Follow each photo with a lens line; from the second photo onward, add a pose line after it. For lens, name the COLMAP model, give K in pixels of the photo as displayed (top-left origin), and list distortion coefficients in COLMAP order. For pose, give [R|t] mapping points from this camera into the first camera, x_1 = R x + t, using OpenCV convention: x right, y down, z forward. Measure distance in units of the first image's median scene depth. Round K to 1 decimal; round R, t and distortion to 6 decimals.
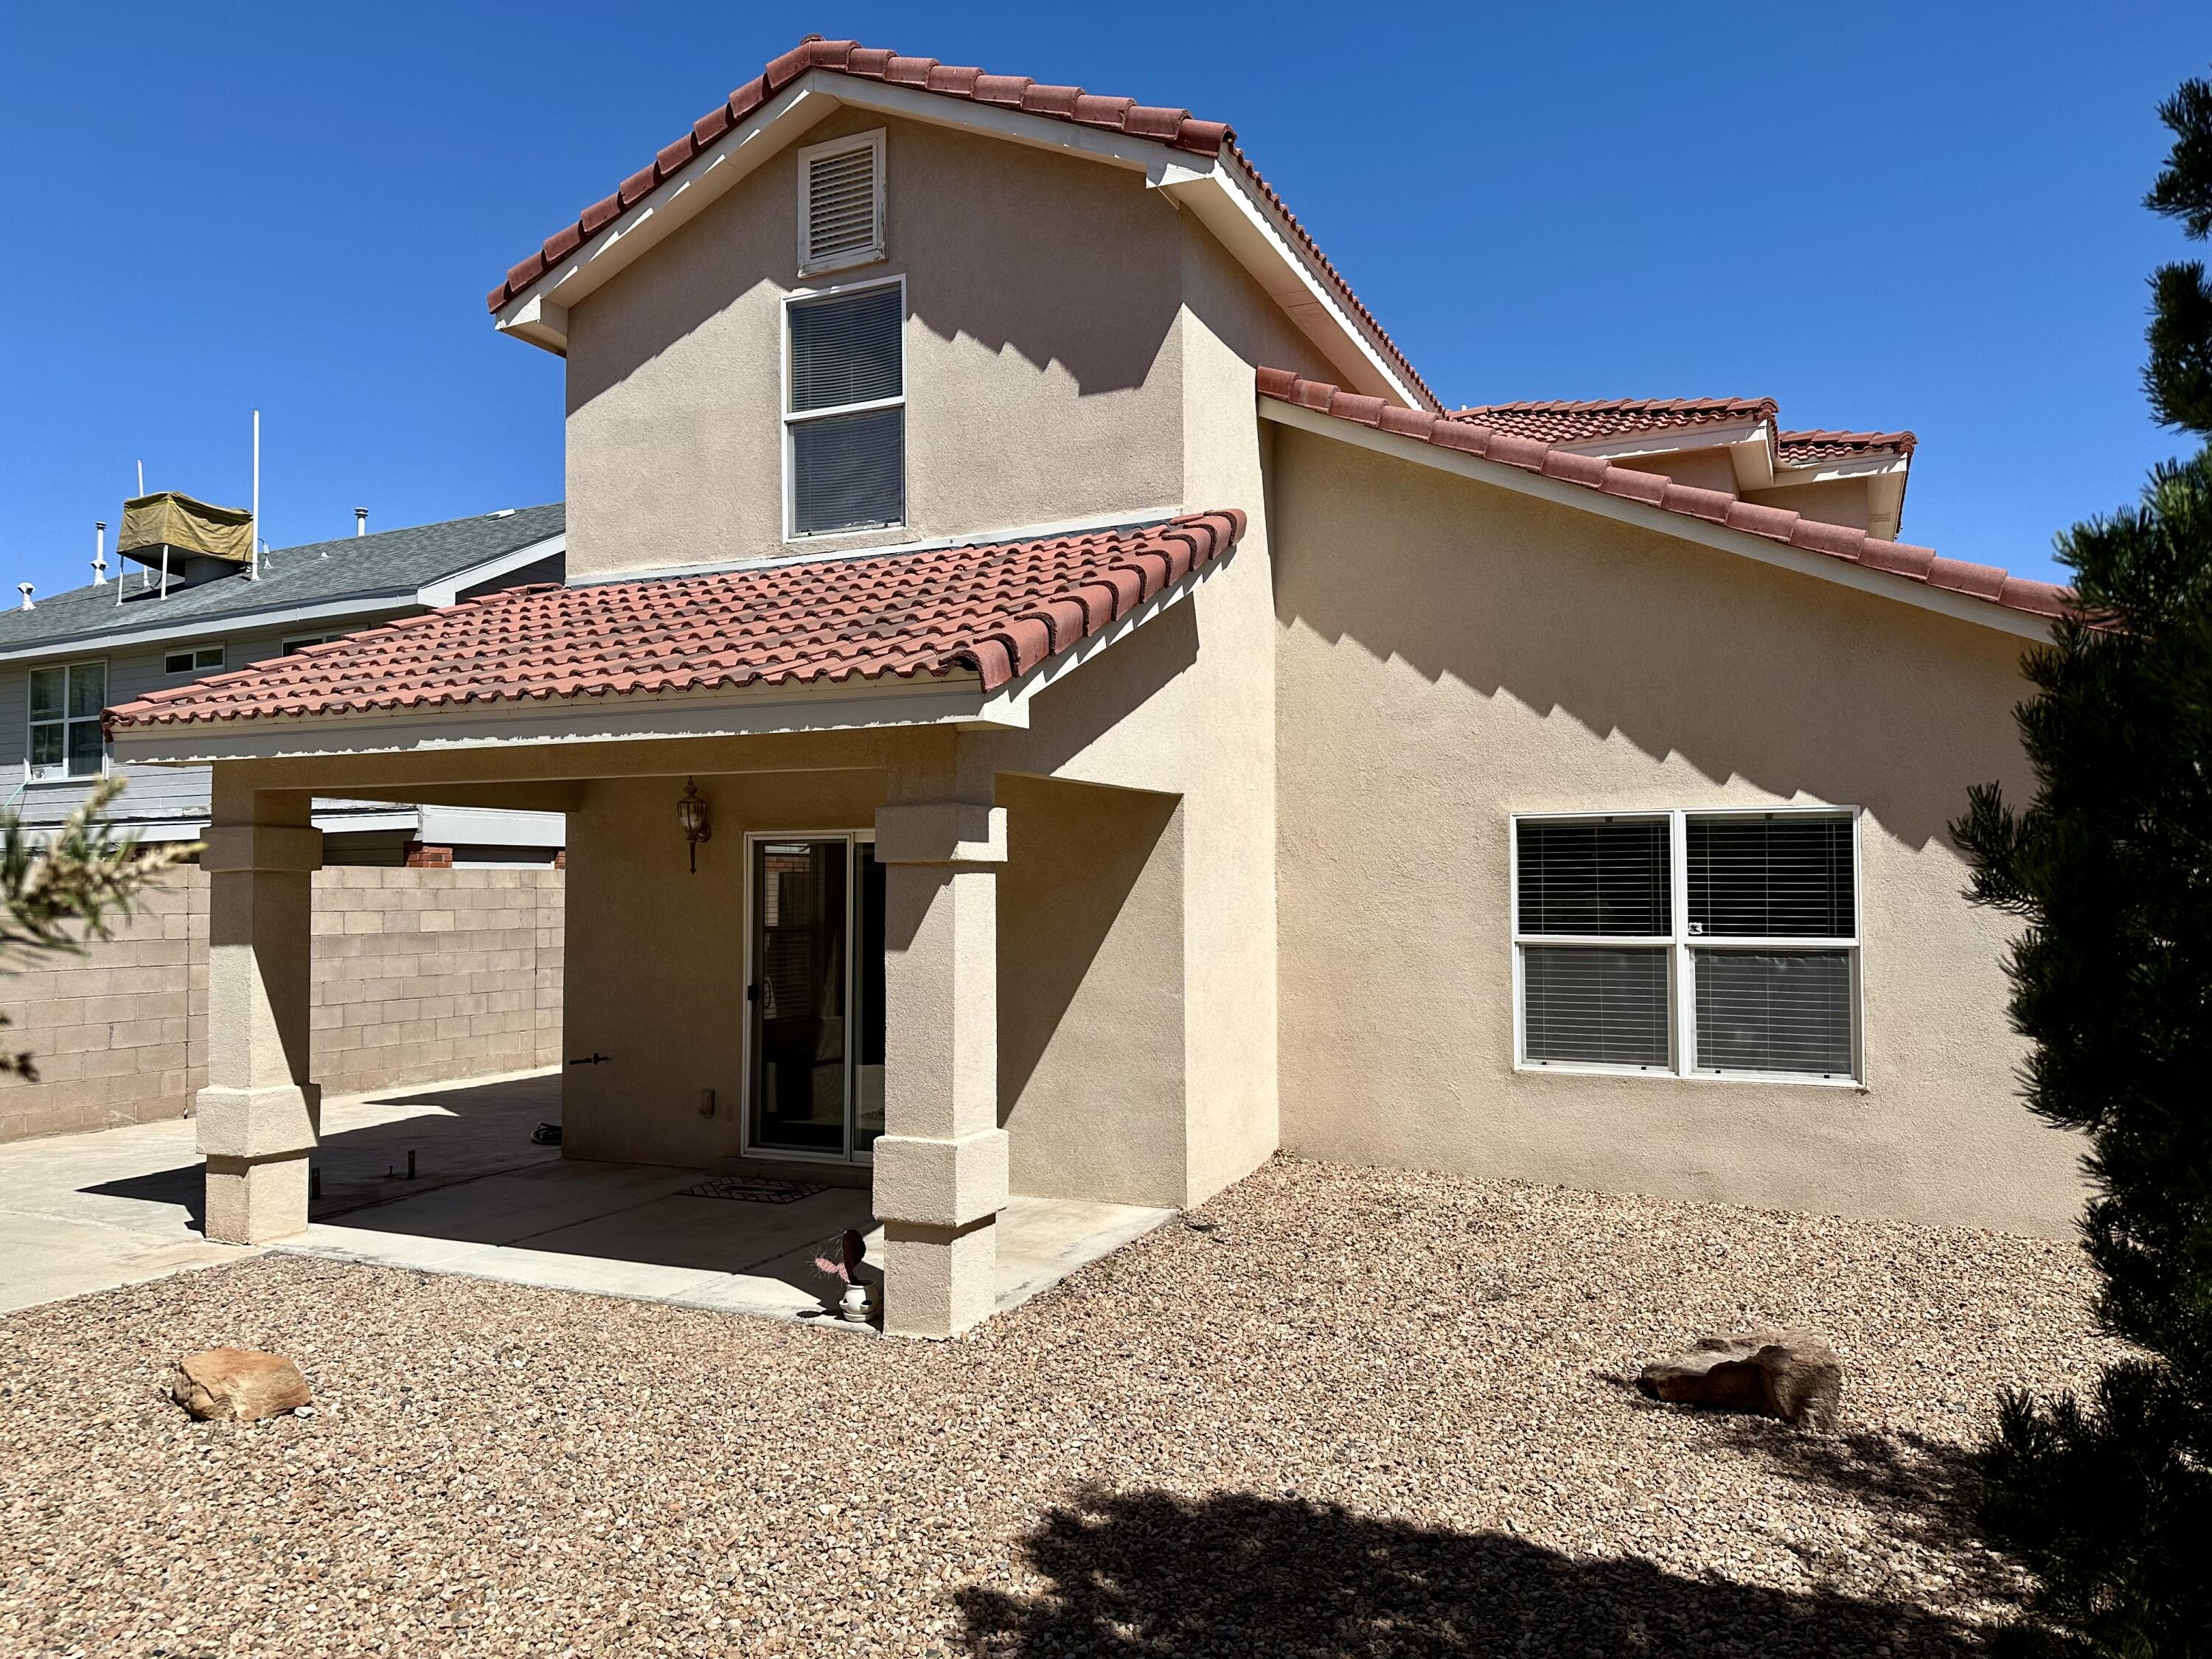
lens RADIAL K [[1541.7, 0, 1106.0], [0, 1541.7, 834.0], [0, 0, 1]] dist [0.084863, -0.098108]
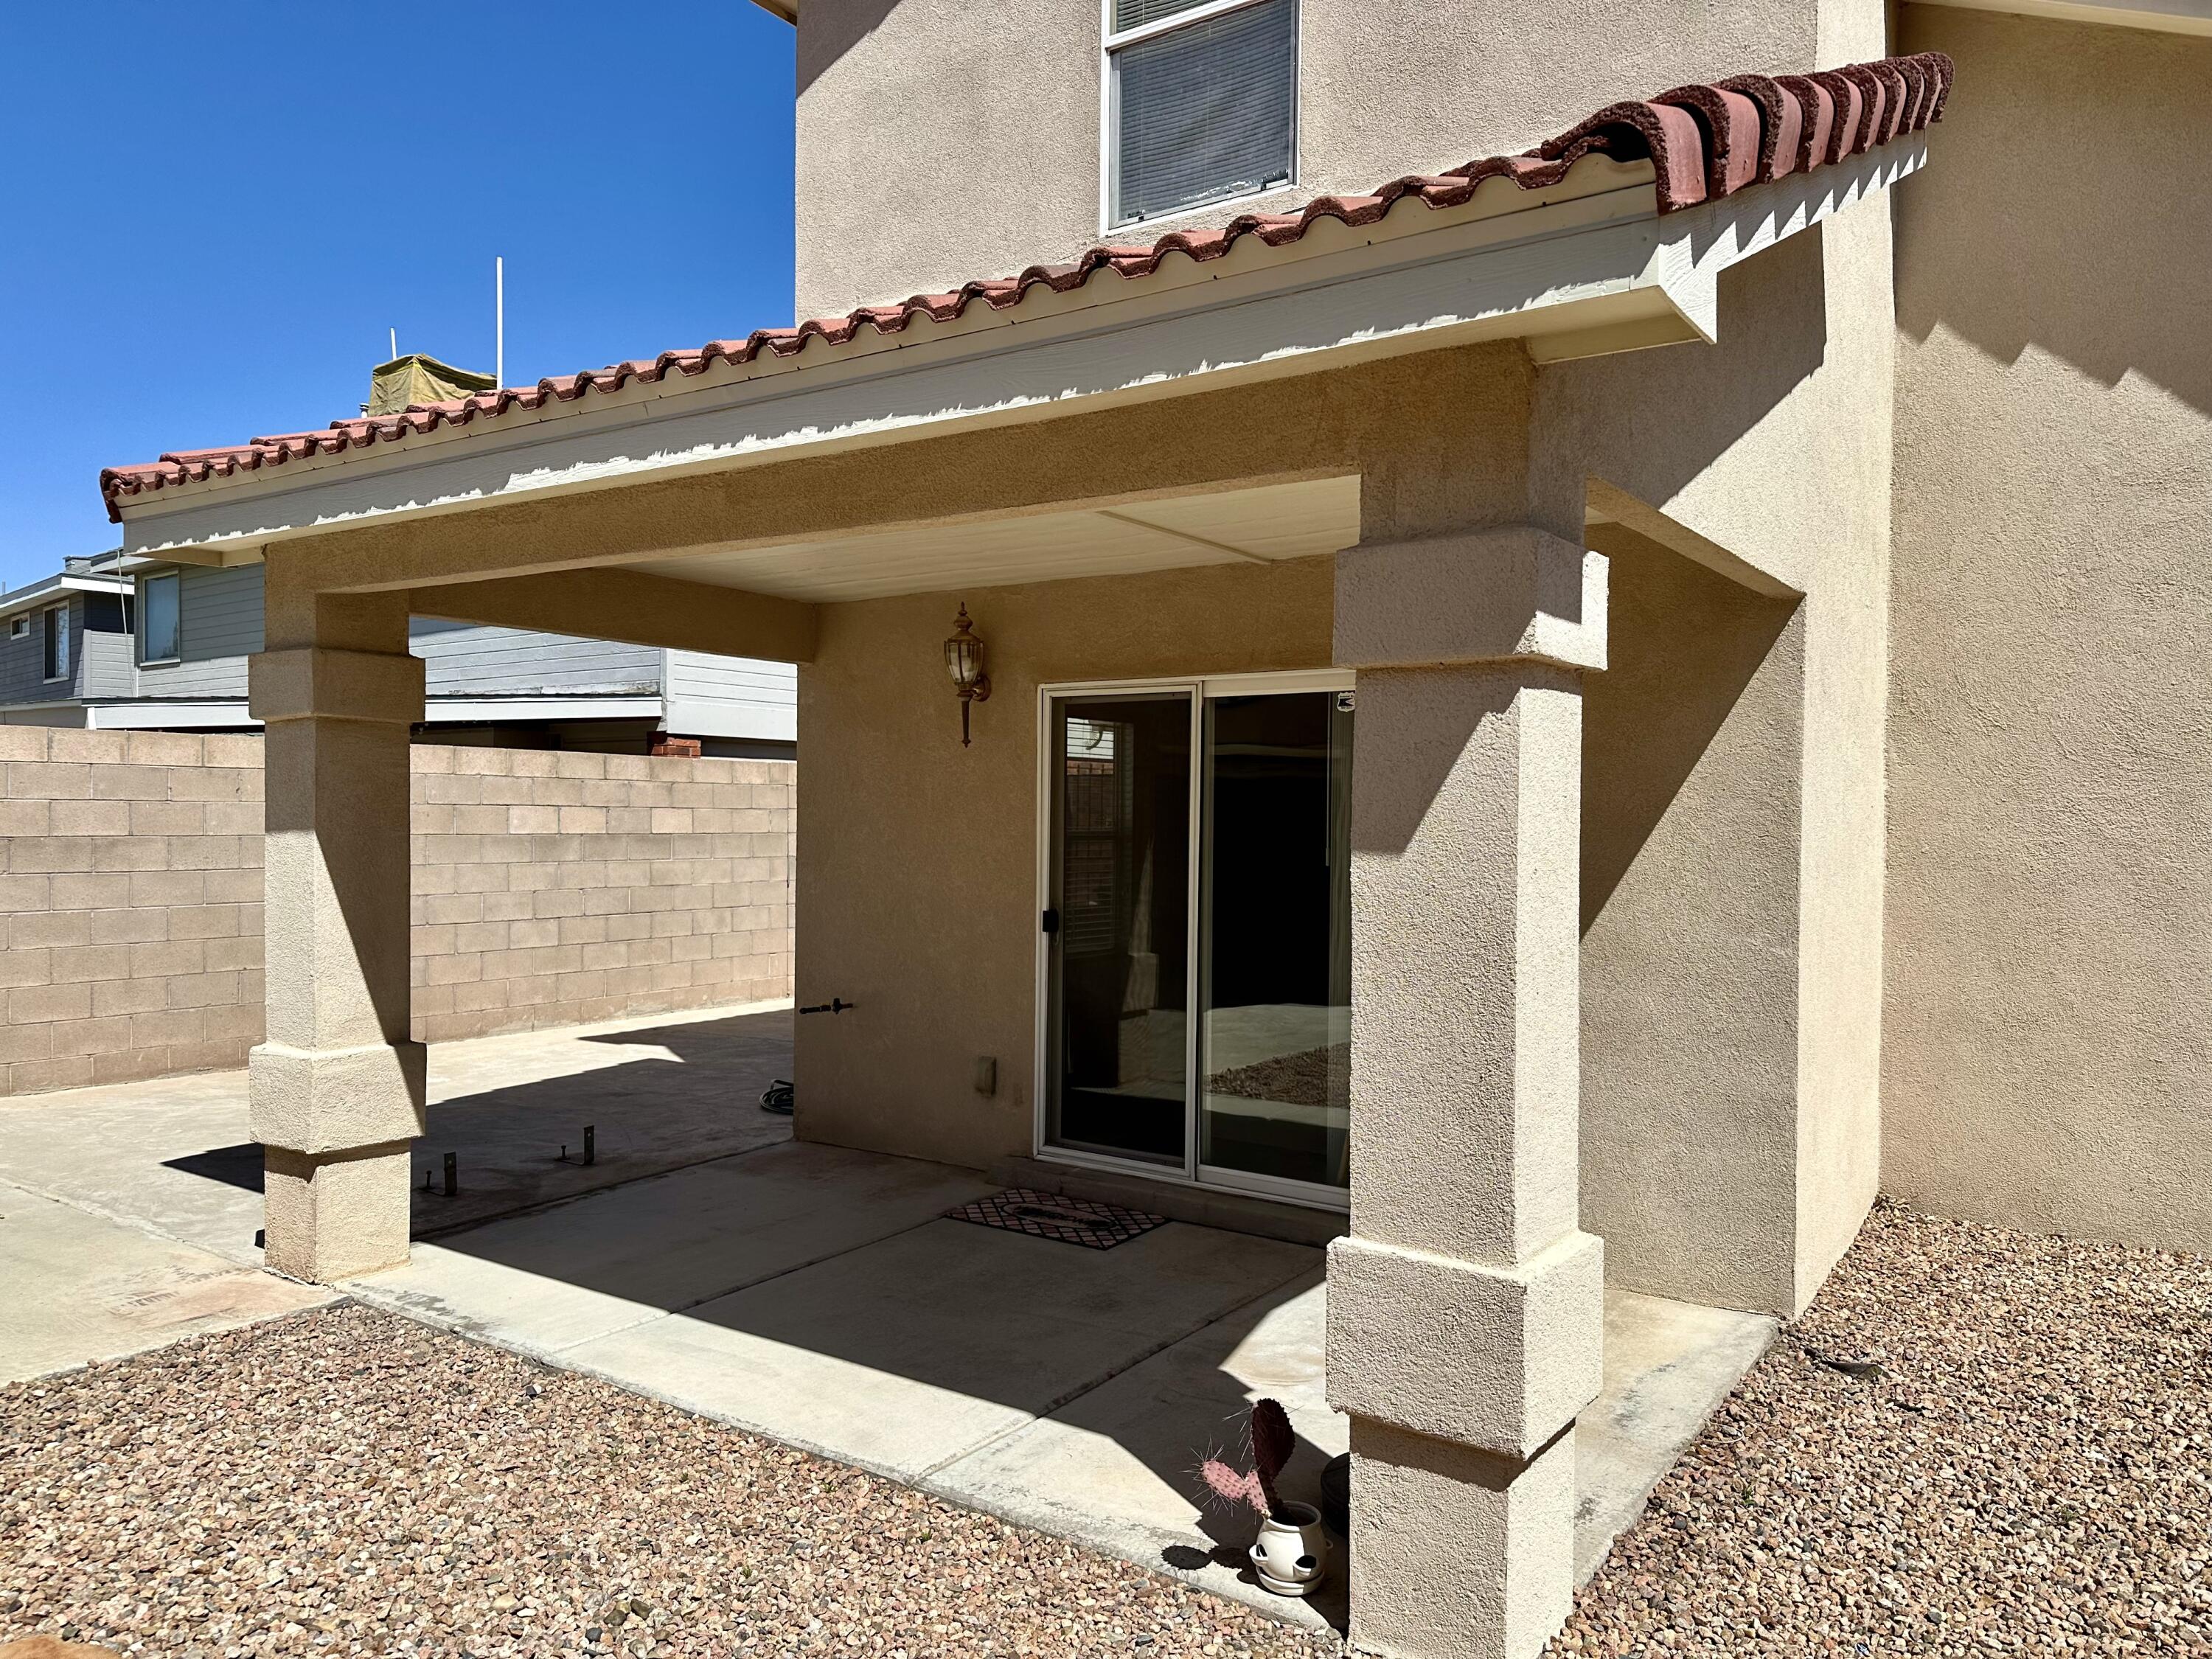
lens RADIAL K [[1541.7, 0, 1101.4], [0, 1541.7, 834.6], [0, 0, 1]] dist [0.084863, -0.098108]
pose [[0.985127, 0.015806, -0.171102, -0.098446], [-0.007383, 0.998734, 0.049755, 0.033279], [0.171672, -0.047752, 0.983996, 0.367926]]
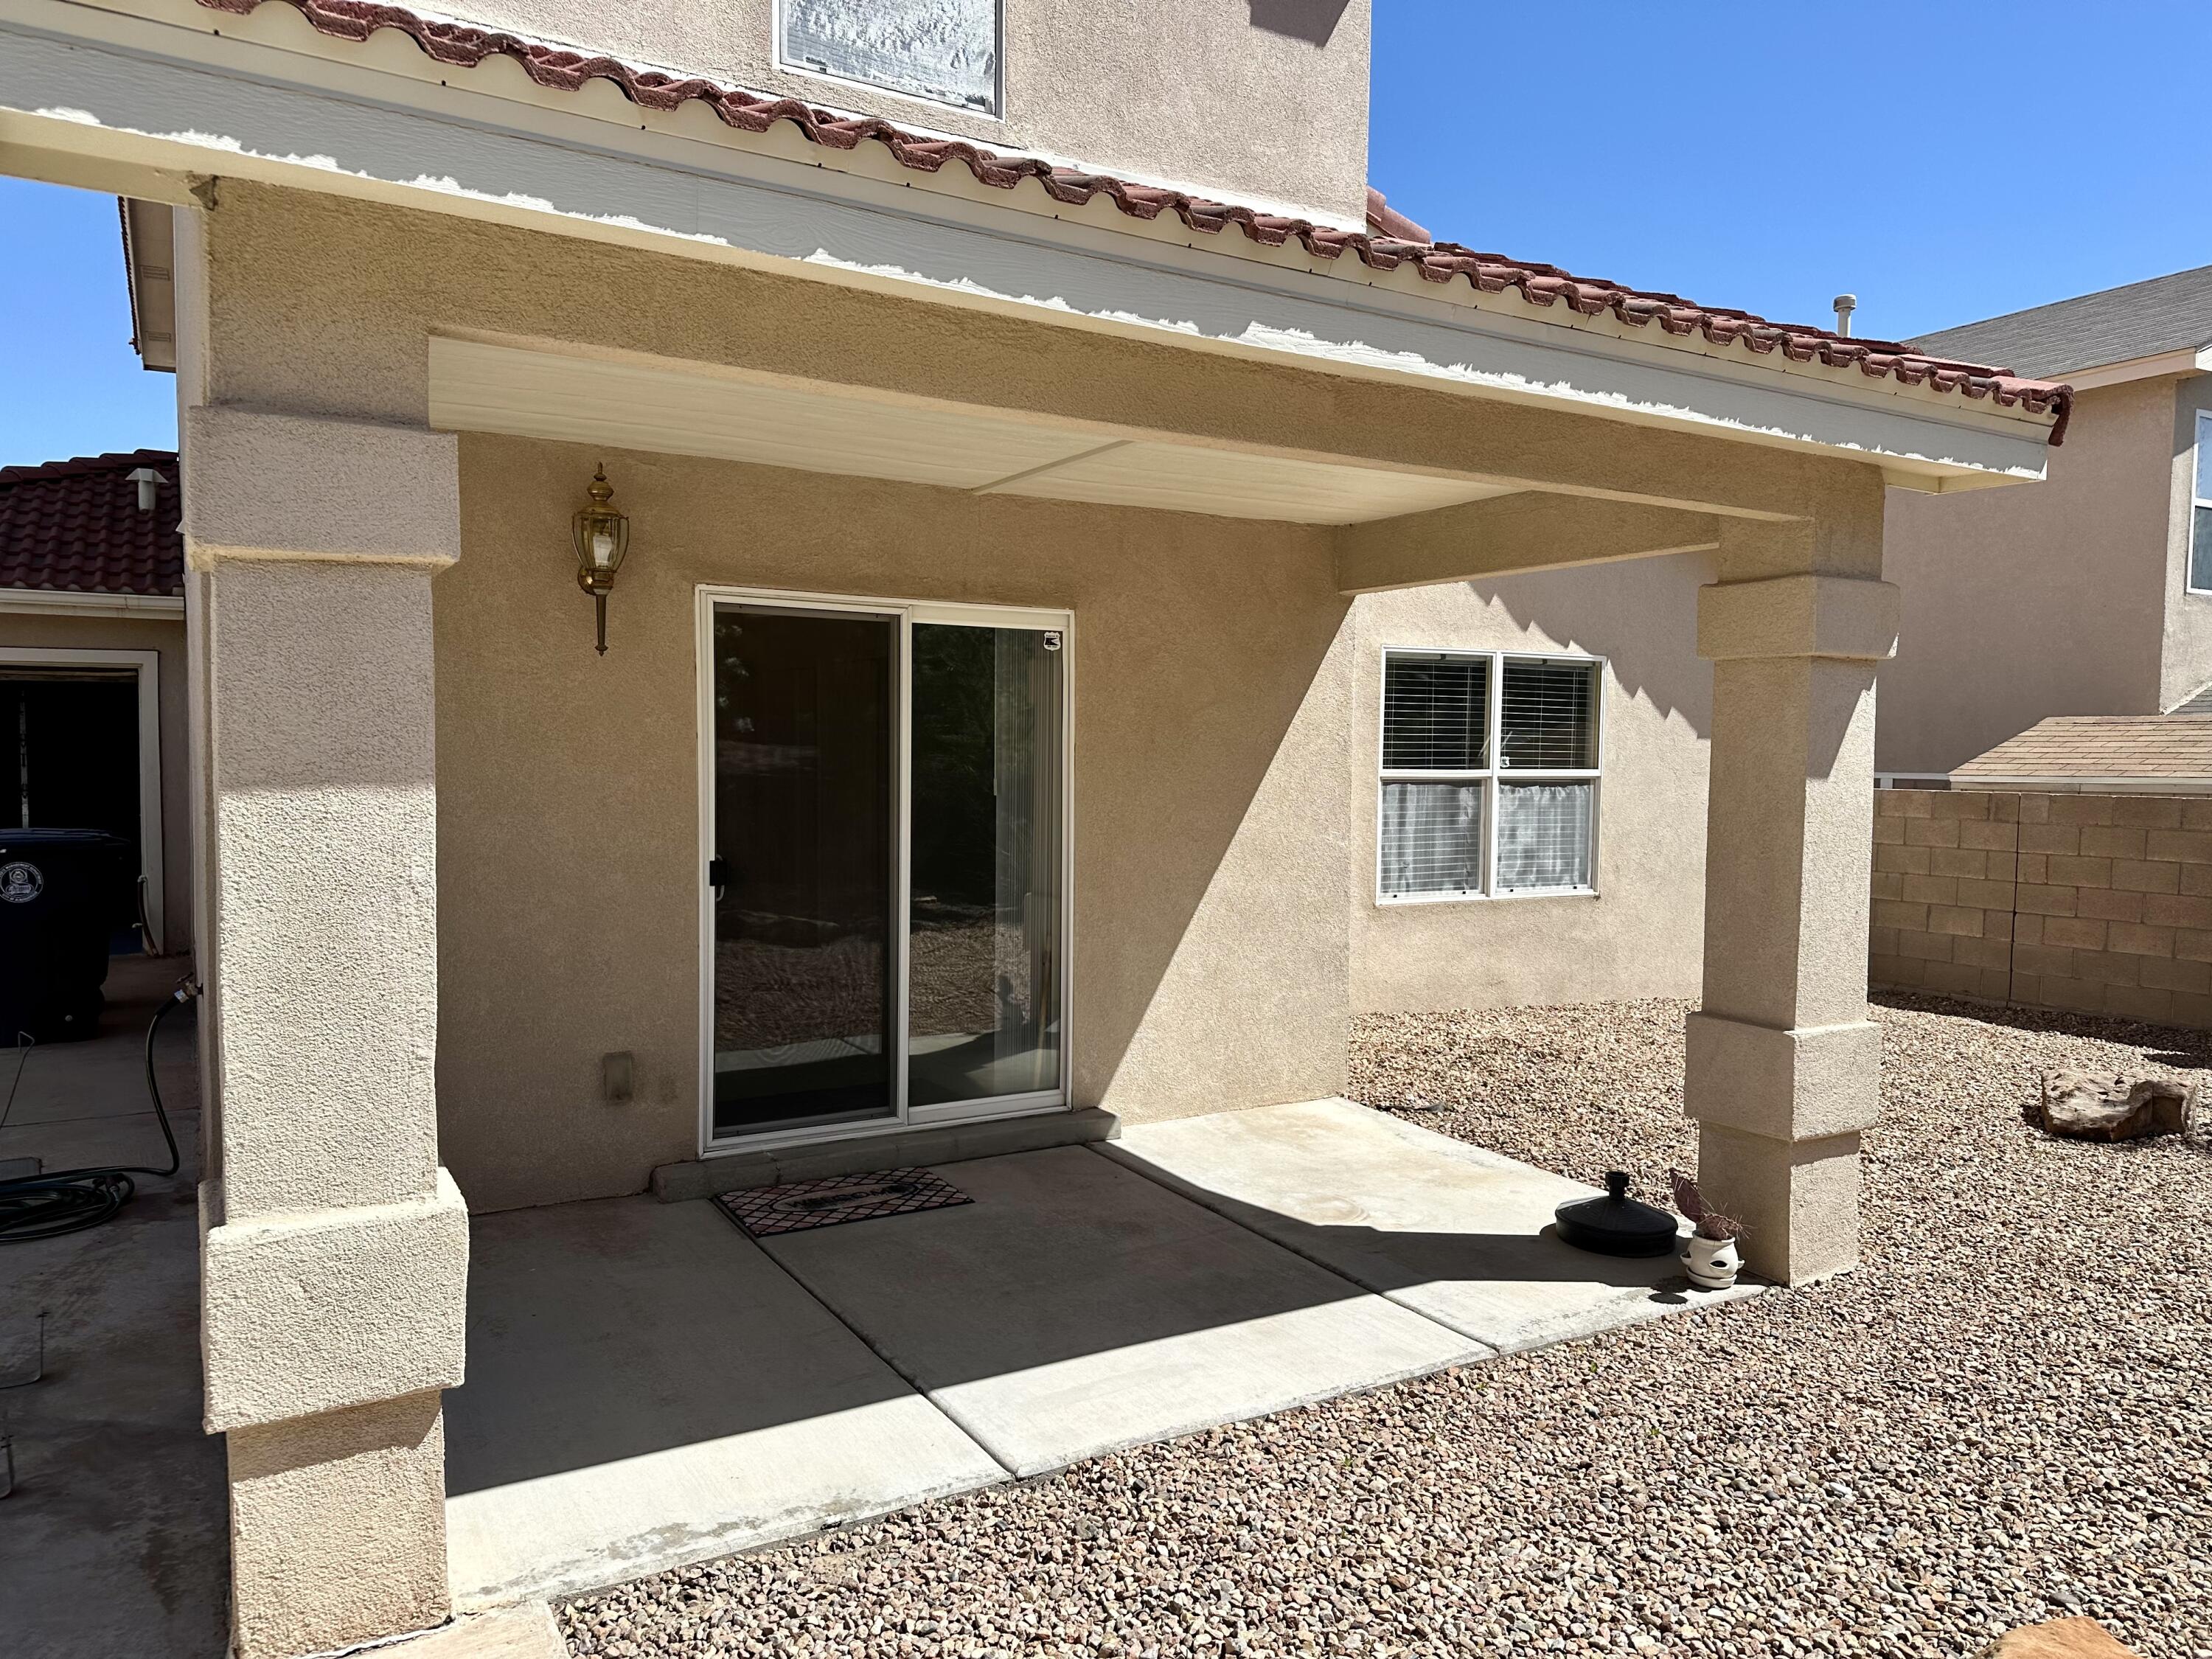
lens RADIAL K [[1541.7, 0, 1098.8], [0, 1541.7, 829.8], [0, 0, 1]] dist [0.084863, -0.098108]
pose [[0.566576, -0.031891, 0.823392, -0.666350], [-0.042270, 0.996810, 0.067694, 0.046025], [-0.822925, -0.073158, 0.563421, 0.611145]]
